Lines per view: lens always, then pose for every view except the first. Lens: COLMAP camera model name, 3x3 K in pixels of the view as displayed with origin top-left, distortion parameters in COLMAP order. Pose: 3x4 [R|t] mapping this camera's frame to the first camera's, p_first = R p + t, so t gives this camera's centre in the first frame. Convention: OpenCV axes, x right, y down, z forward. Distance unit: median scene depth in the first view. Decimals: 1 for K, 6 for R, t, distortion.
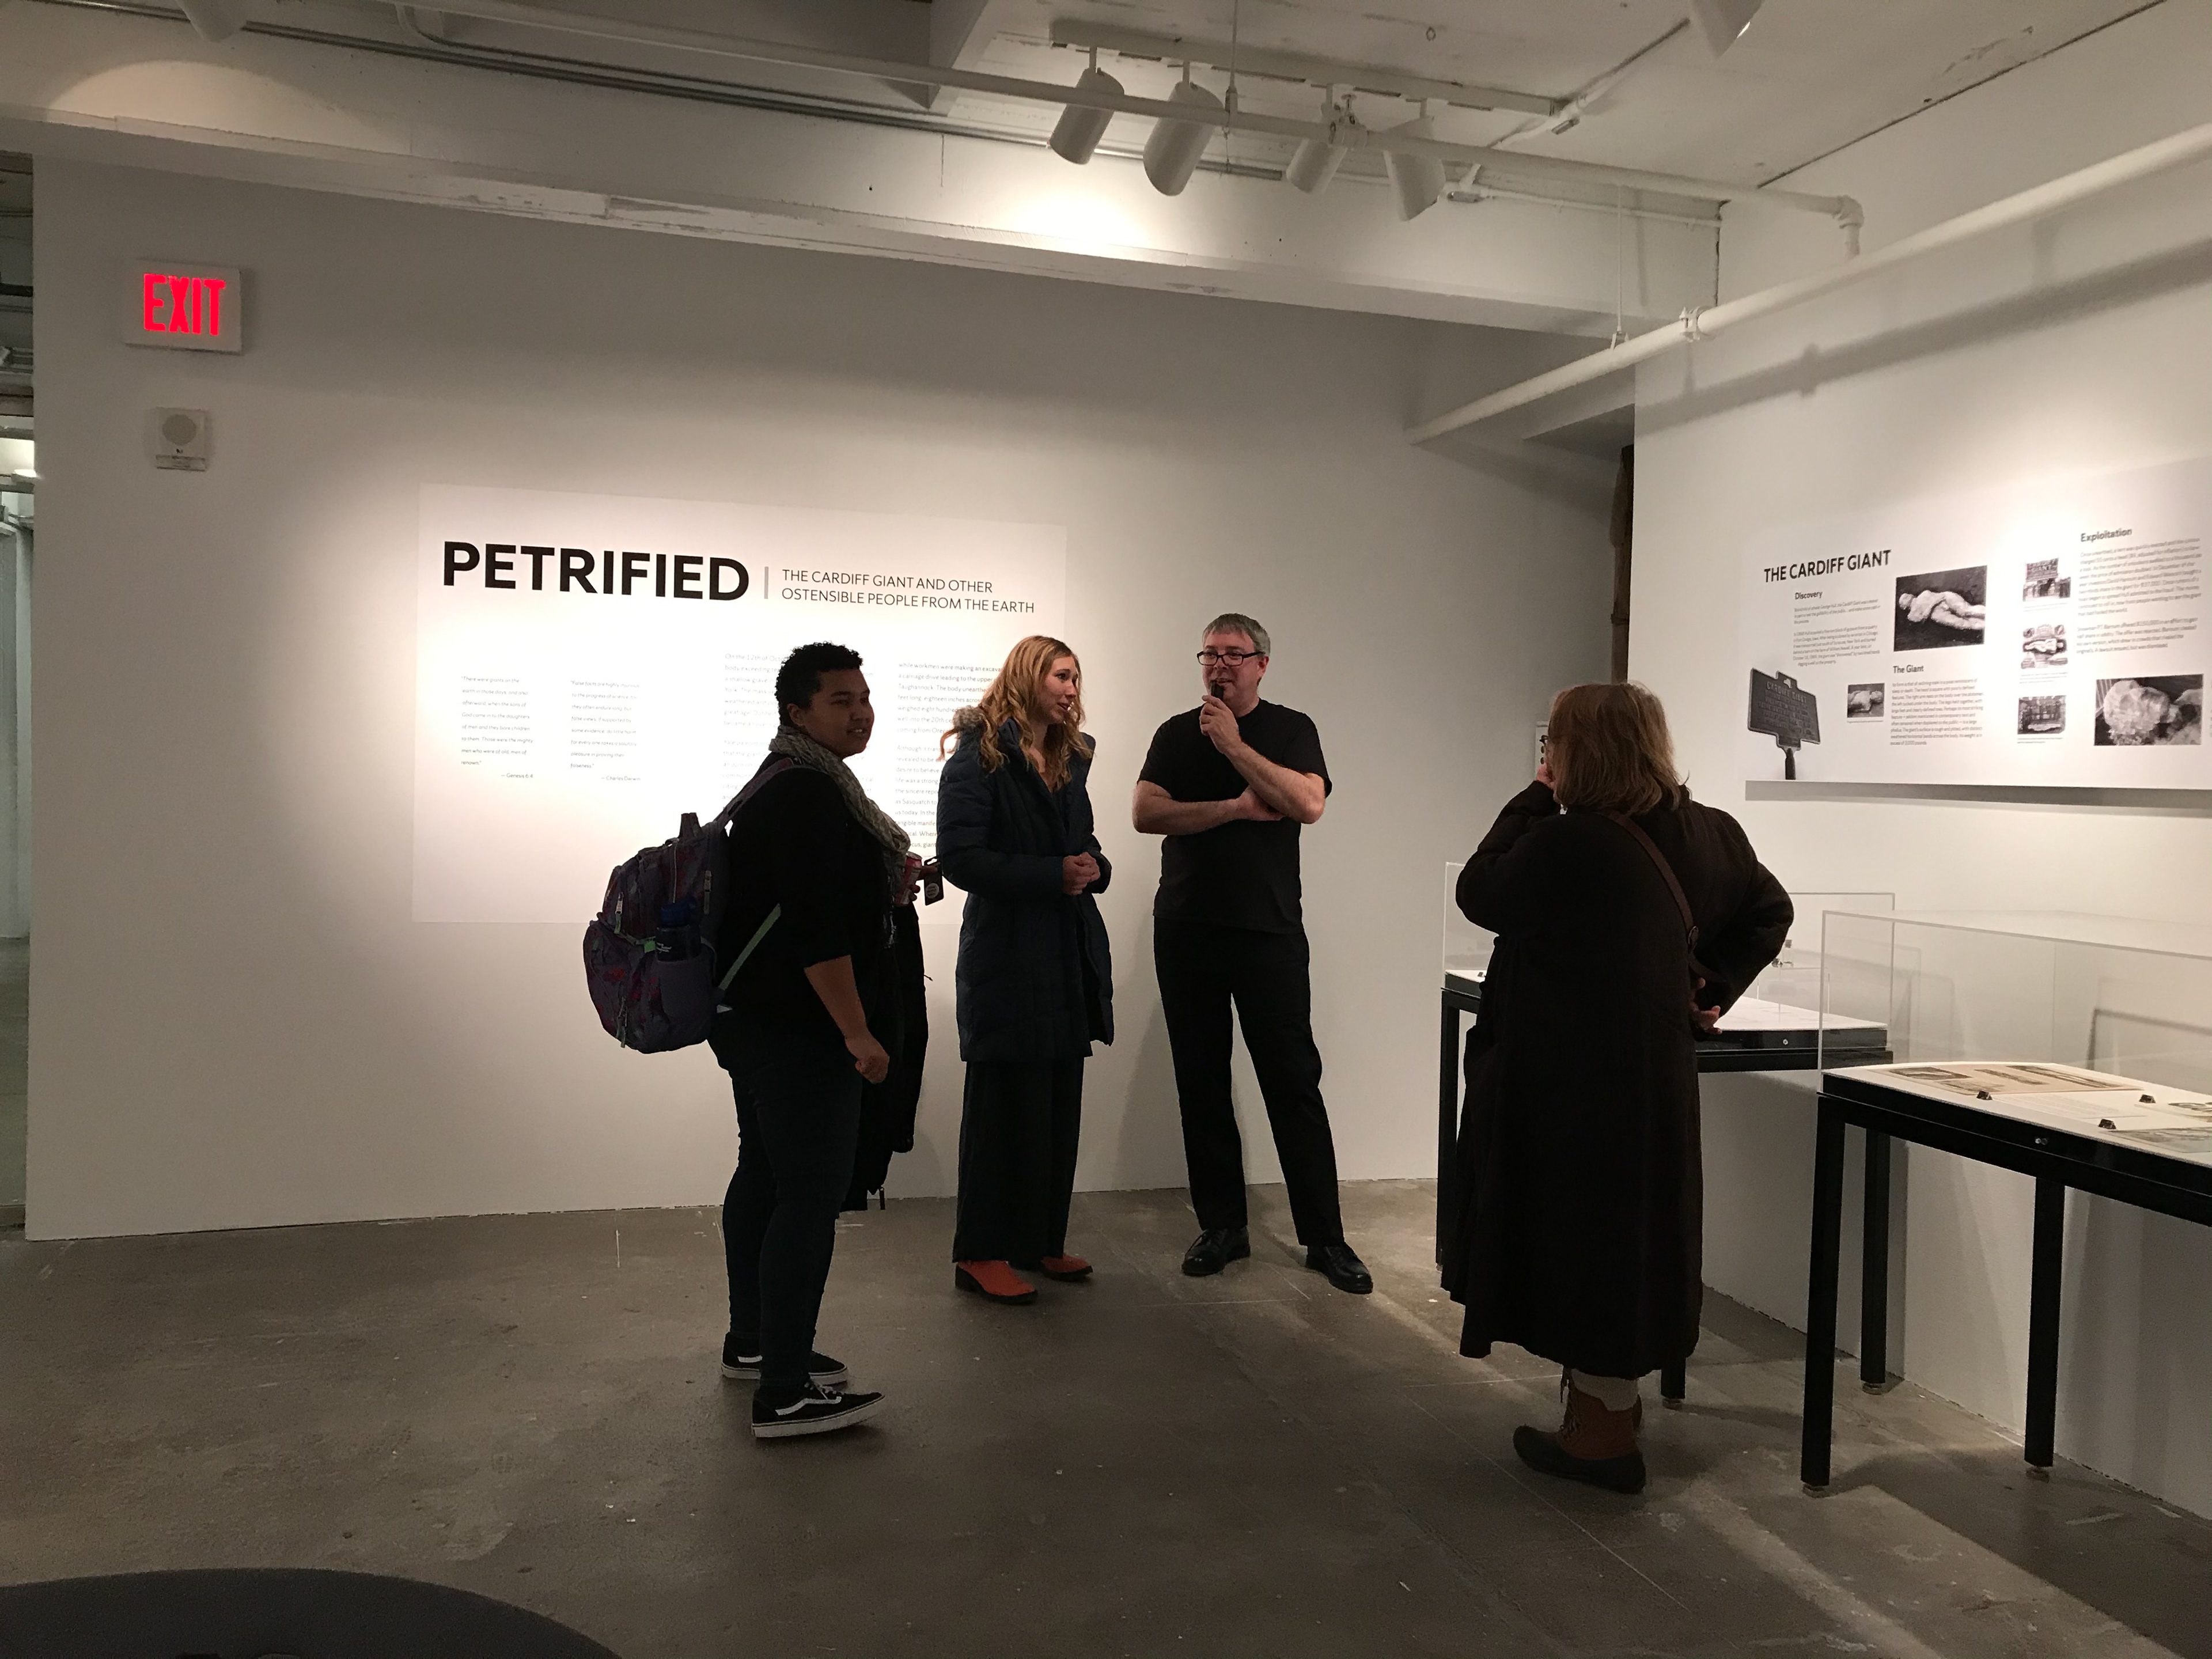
lens RADIAL K [[1798.6, 0, 1118.5], [0, 1798.6, 845.8], [0, 0, 1]] dist [0.034784, -0.024646]
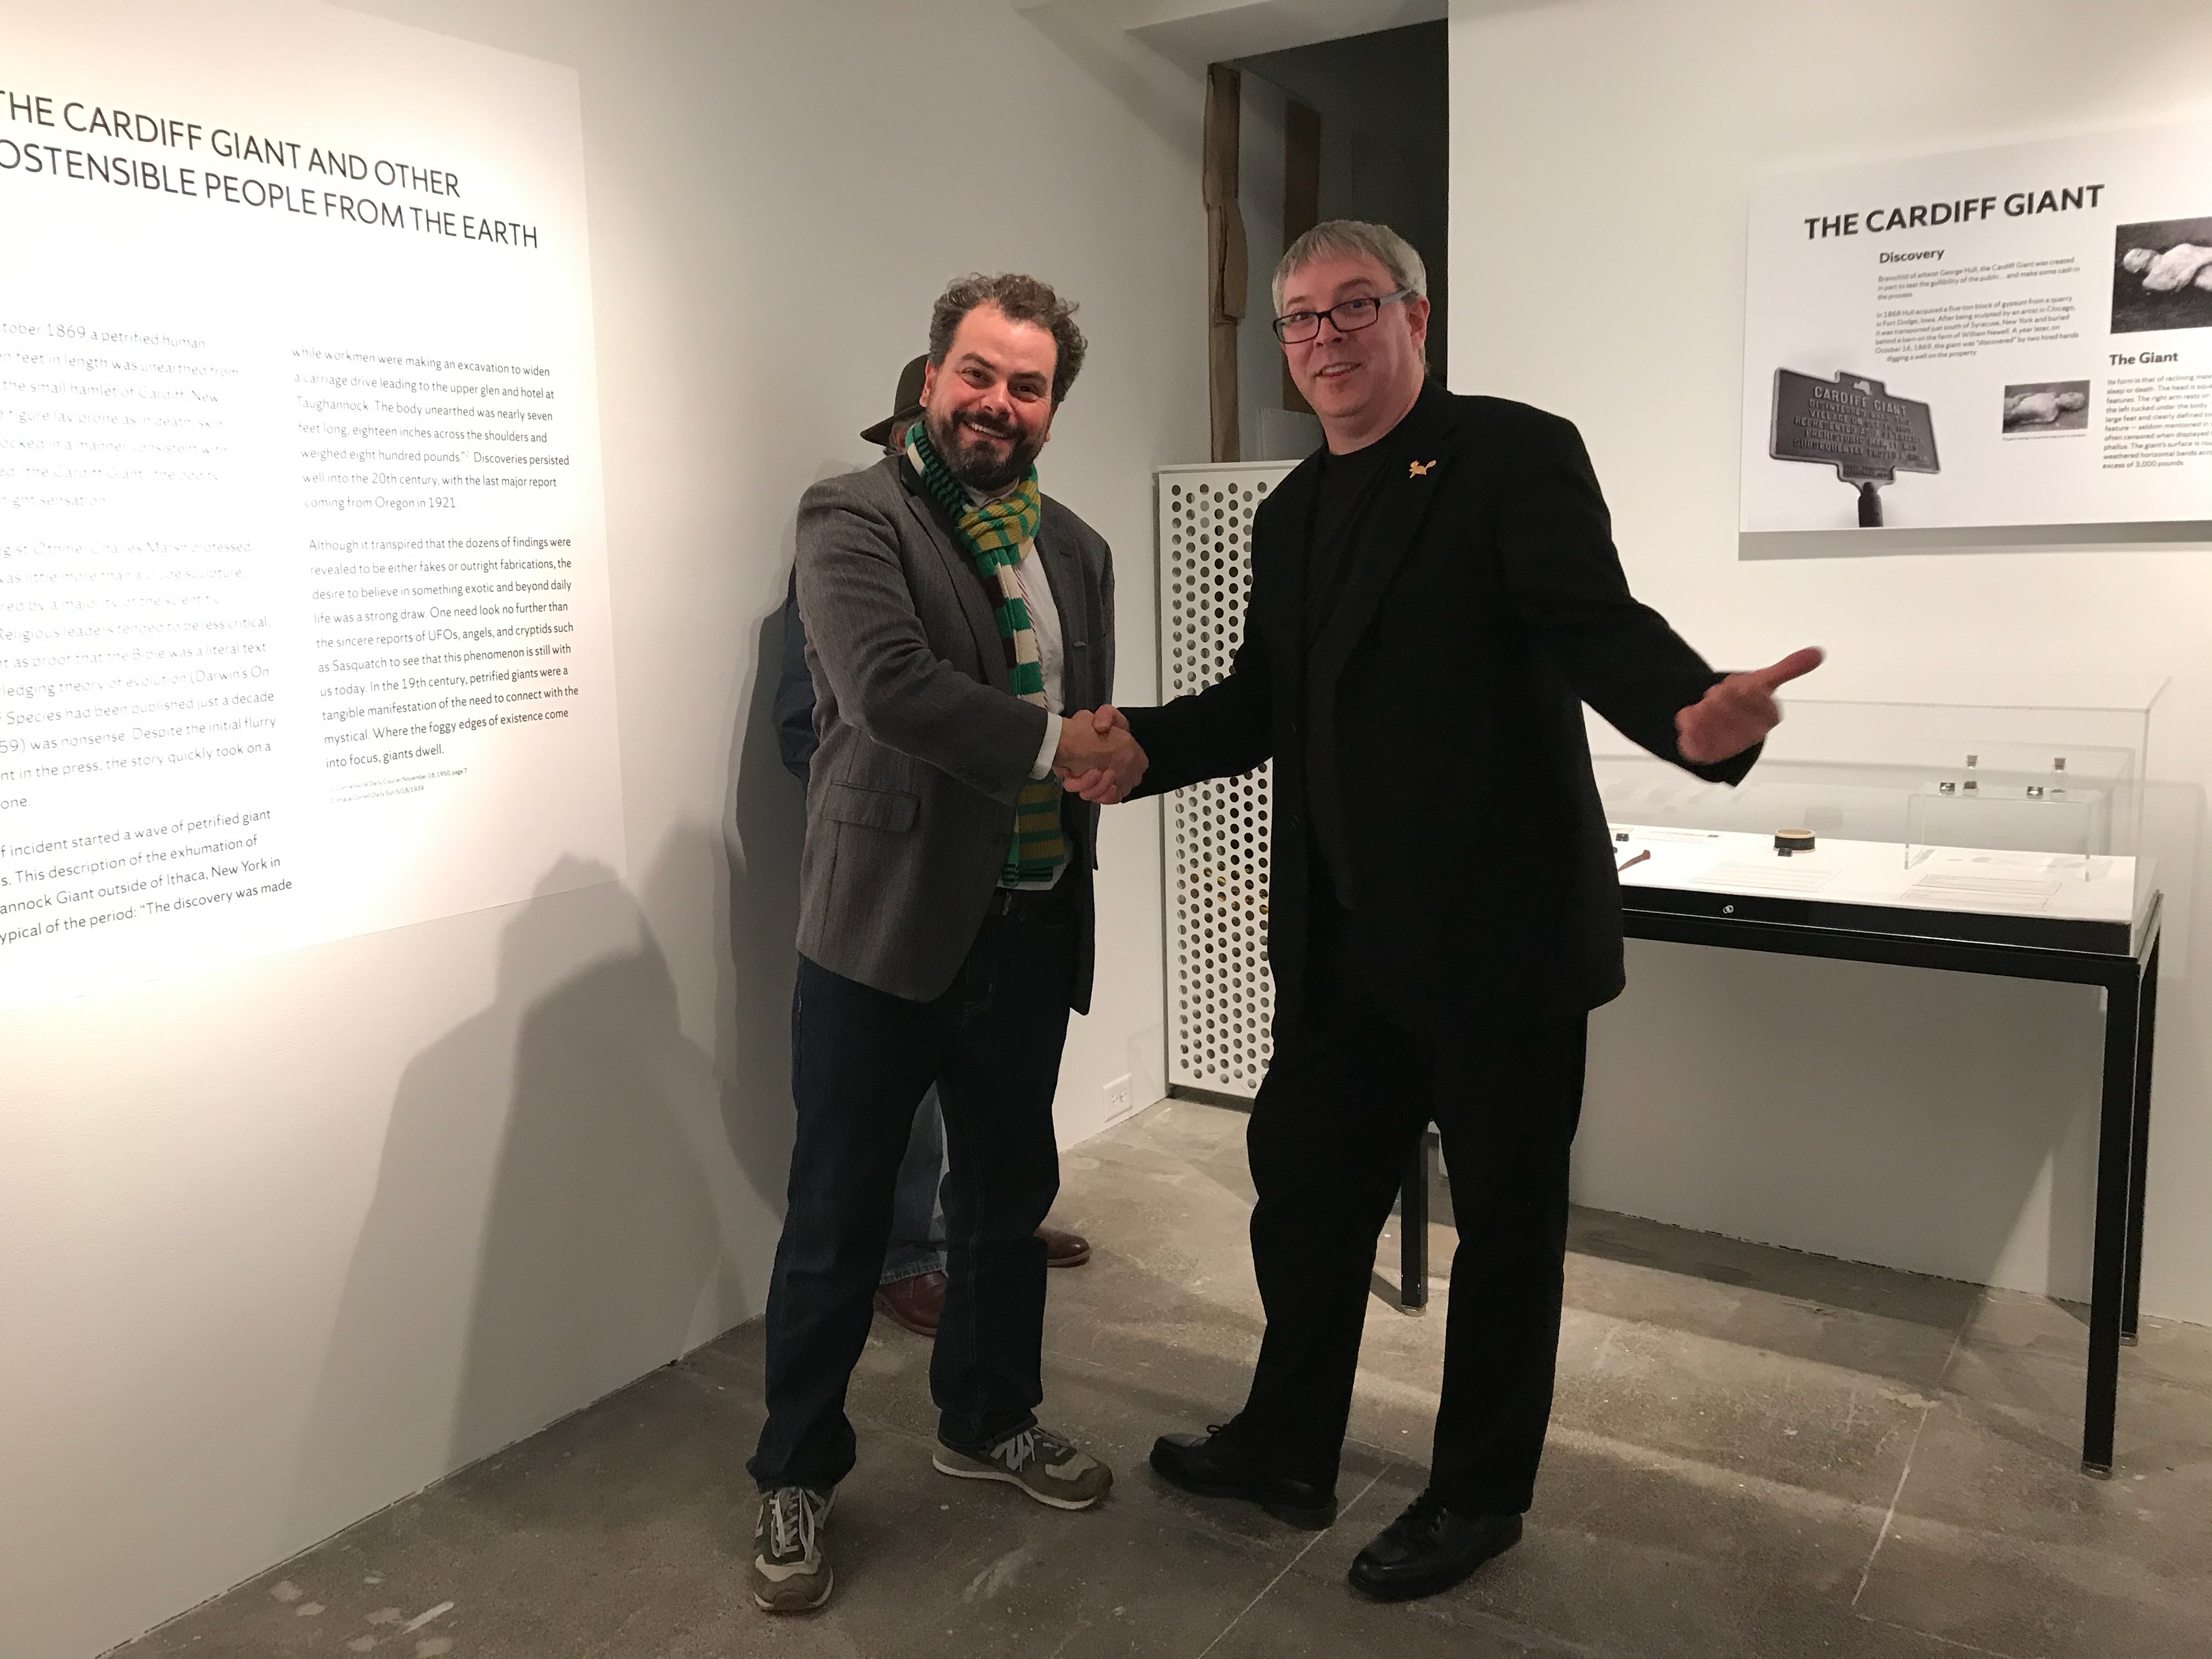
lens RADIAL K [[1798.6, 0, 1120.7], [0, 1798.6, 827.1], [0, 0, 1]] dist [0.034784, -0.024646]
pose [[0.765802, -0.146985, 0.626053, -0.274723], [0.070922, 0.986894, 0.144950, -0.038753], [-0.639154, -0.066602, 0.766190, 0.560516]]
